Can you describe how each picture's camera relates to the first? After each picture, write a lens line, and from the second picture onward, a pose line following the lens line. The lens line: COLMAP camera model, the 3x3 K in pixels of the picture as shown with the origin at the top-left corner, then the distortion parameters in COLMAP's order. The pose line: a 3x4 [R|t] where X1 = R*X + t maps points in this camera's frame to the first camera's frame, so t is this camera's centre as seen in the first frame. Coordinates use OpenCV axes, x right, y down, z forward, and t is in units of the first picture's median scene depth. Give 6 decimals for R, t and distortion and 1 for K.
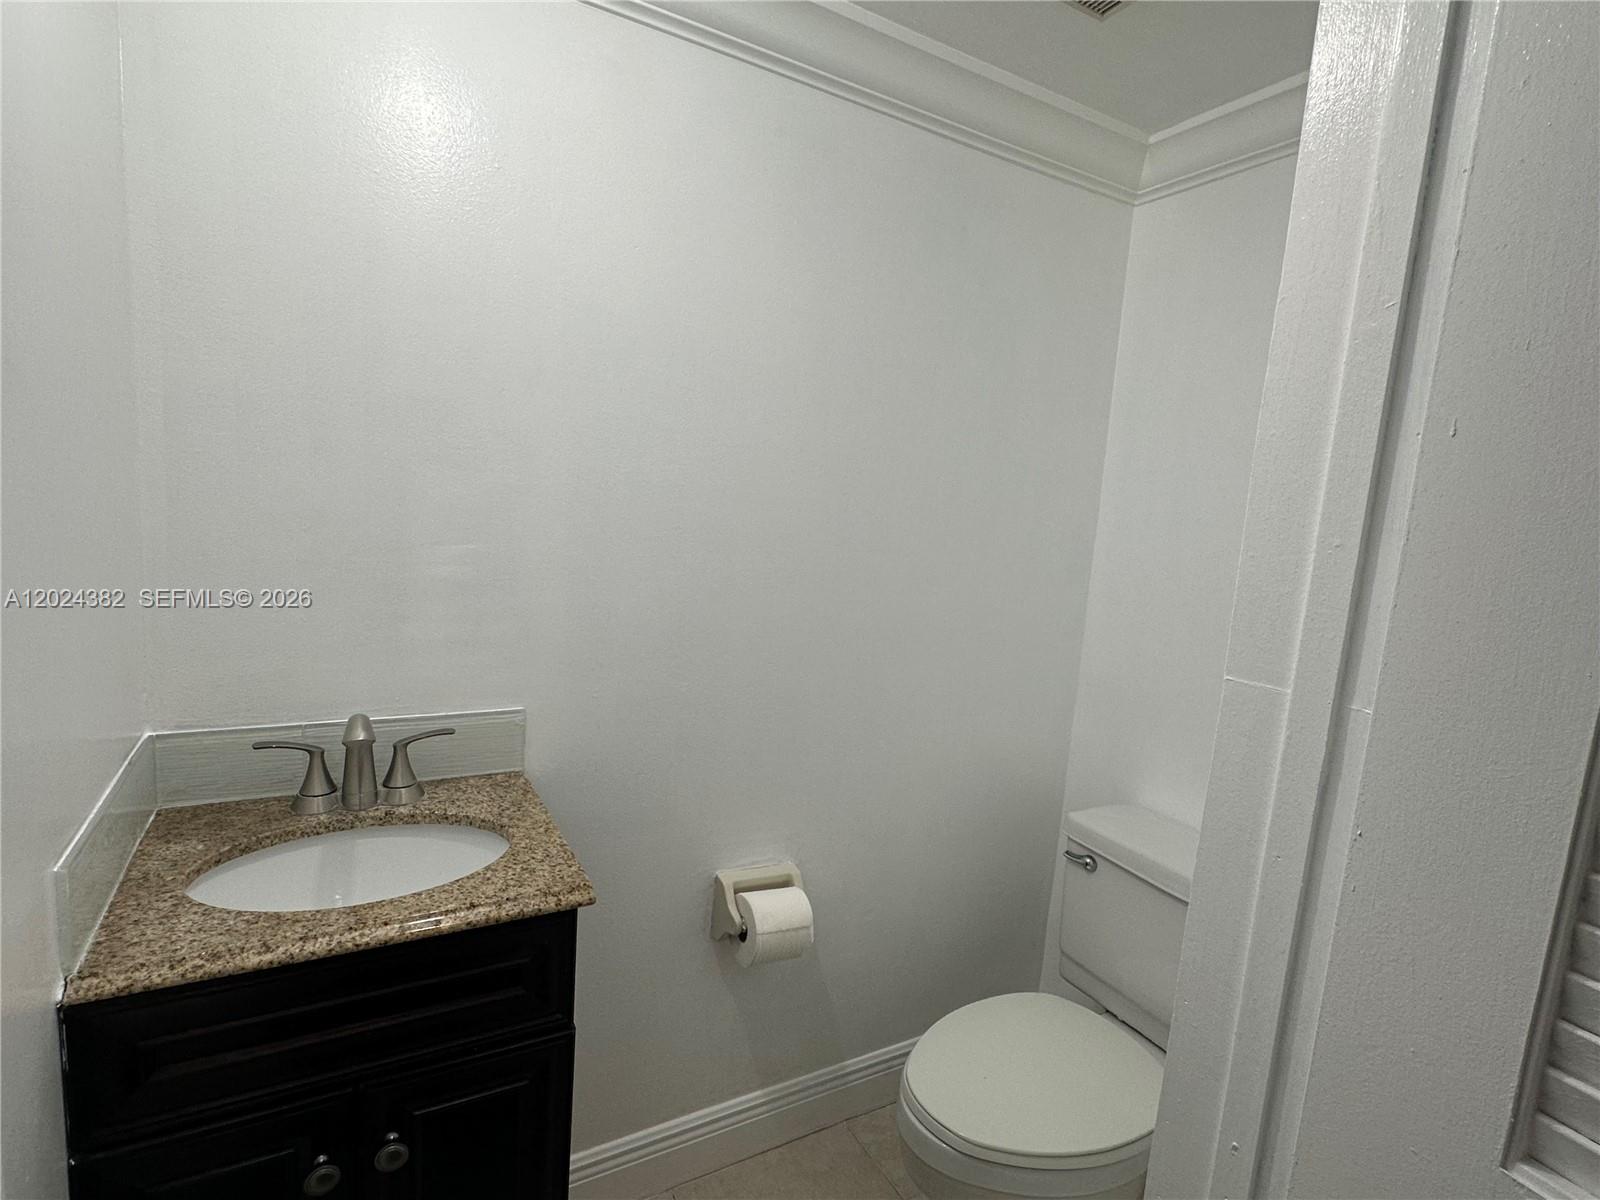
lens RADIAL K [[806.6, 0, 802.7], [0, 806.6, 602.5], [0, 0, 1]] dist [-0.004014, 0.000603]
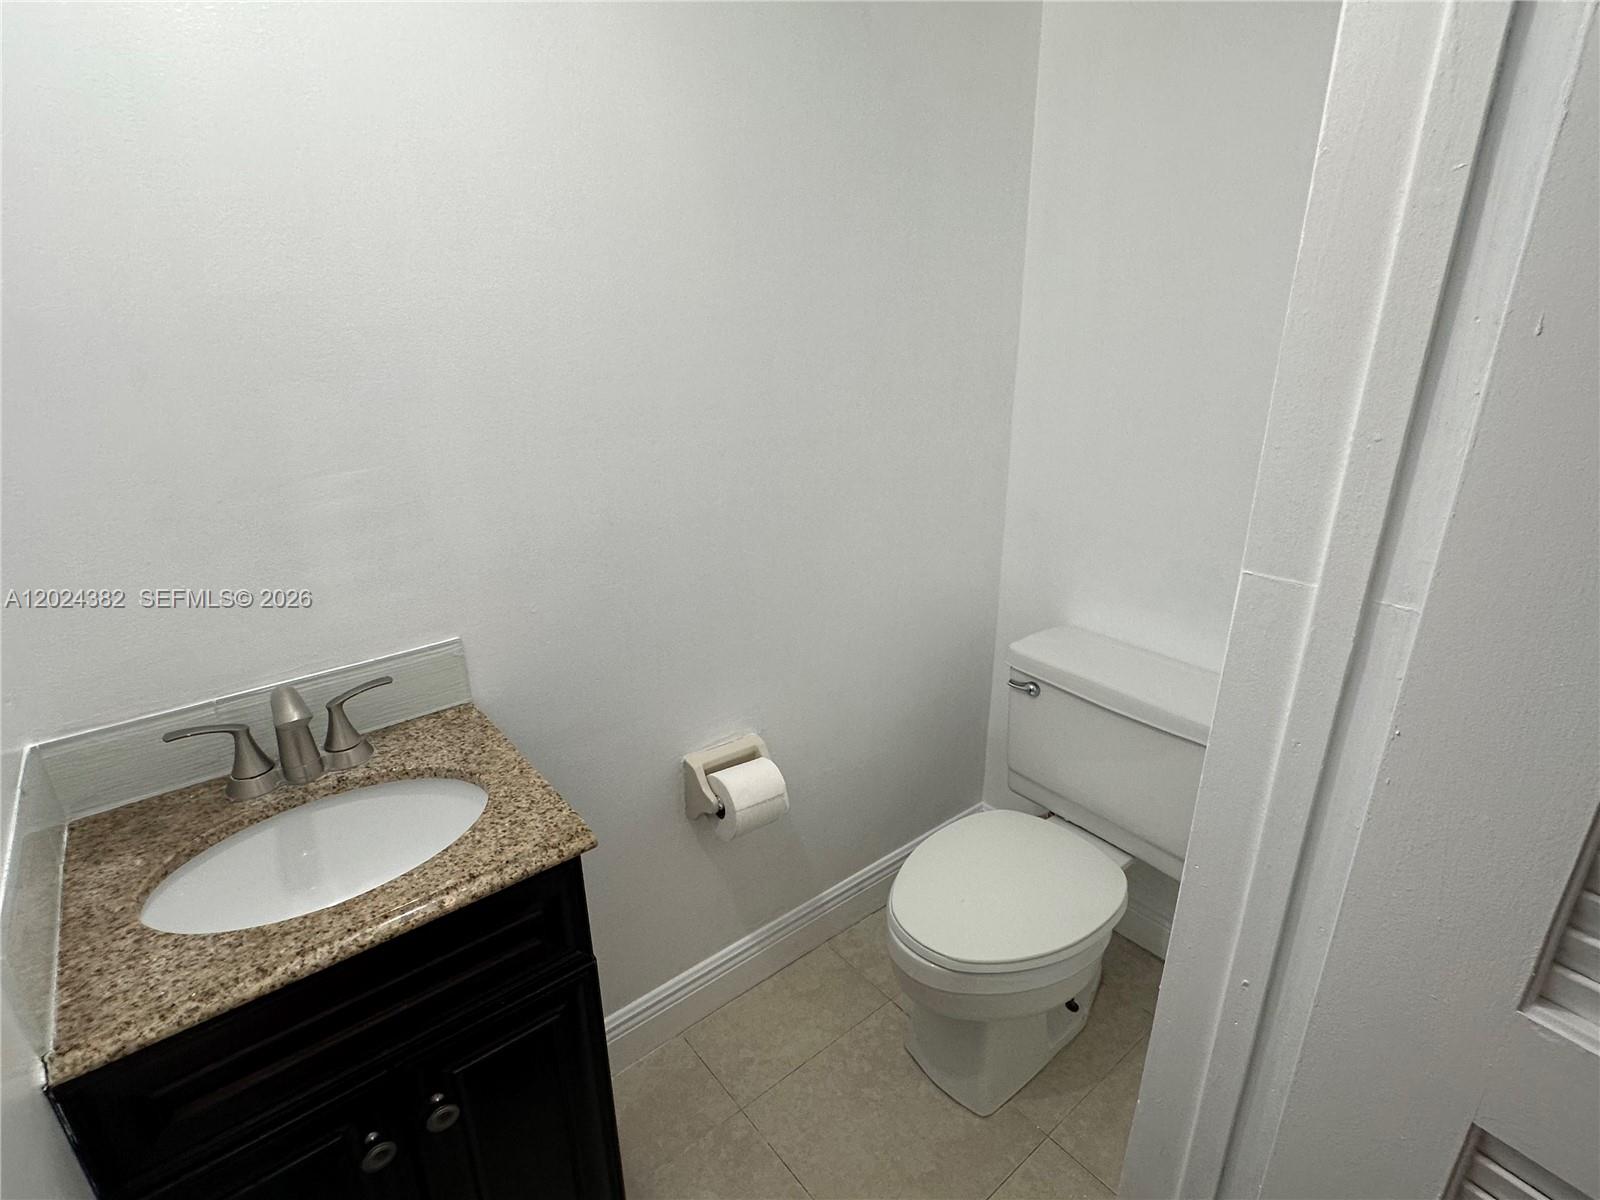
lens RADIAL K [[806.6, 0, 800.2], [0, 806.6, 598.4], [0, 0, 1]] dist [-0.004014, 0.000603]
pose [[0.983391, -0.134018, 0.122397, -0.084354], [0.102828, 0.967087, 0.232741, -0.101614], [-0.149560, -0.216289, 0.964806, 0.079692]]
